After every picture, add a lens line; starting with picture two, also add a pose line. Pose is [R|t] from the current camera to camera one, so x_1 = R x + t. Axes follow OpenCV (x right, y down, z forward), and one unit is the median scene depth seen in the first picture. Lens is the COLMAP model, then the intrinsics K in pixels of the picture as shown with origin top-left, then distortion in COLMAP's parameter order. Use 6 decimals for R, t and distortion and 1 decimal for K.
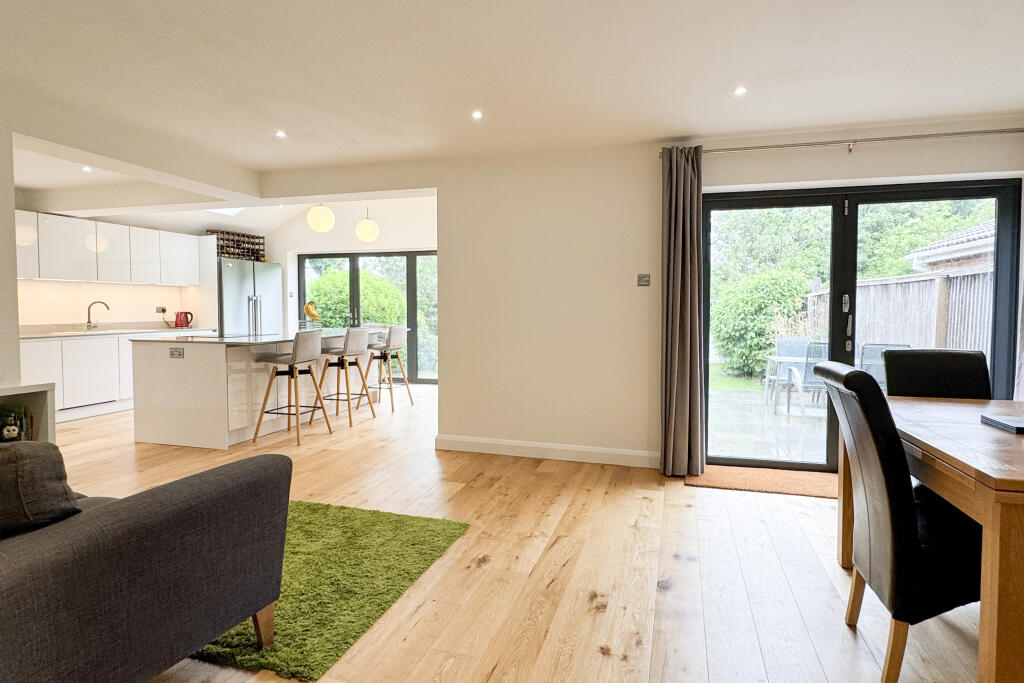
lens RADIAL K [[570.8, 0, 507.6], [0, 570.8, 332.3], [0, 0, 1]] dist [-0.007775, -0.000868]
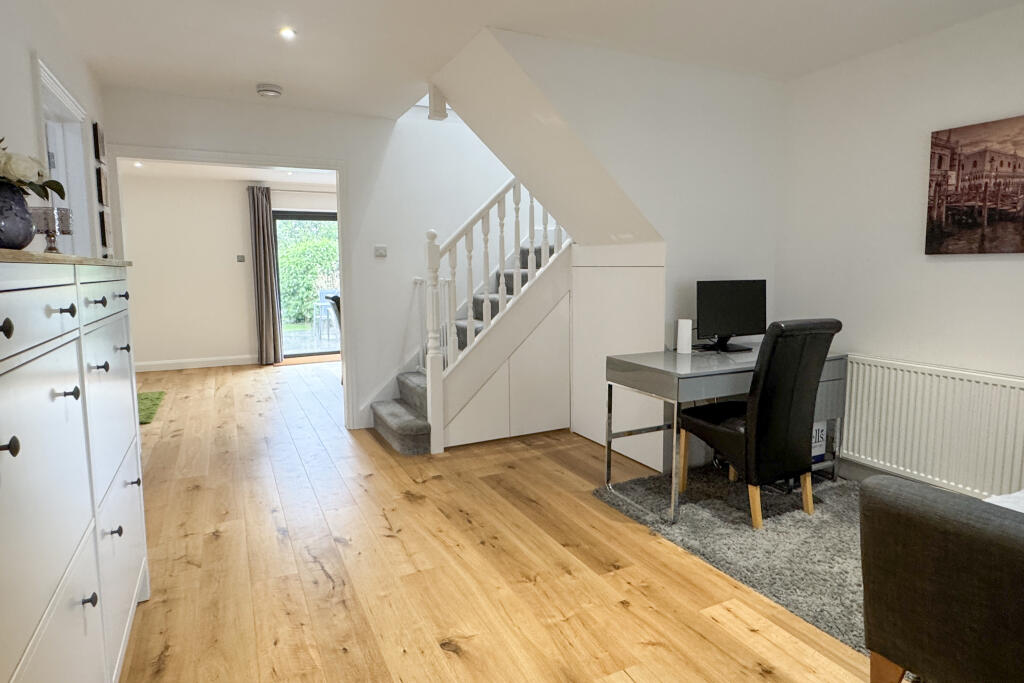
lens RADIAL K [[570.8, 0, 506.9], [0, 570.8, 333.1], [0, 0, 1]] dist [-0.007775, -0.000868]
pose [[0.732182, -0.085071, 0.675775, -0.271197], [0.034799, 0.995546, 0.087622, 0.009153], [-0.680220, -0.040639, 0.731881, -0.630623]]
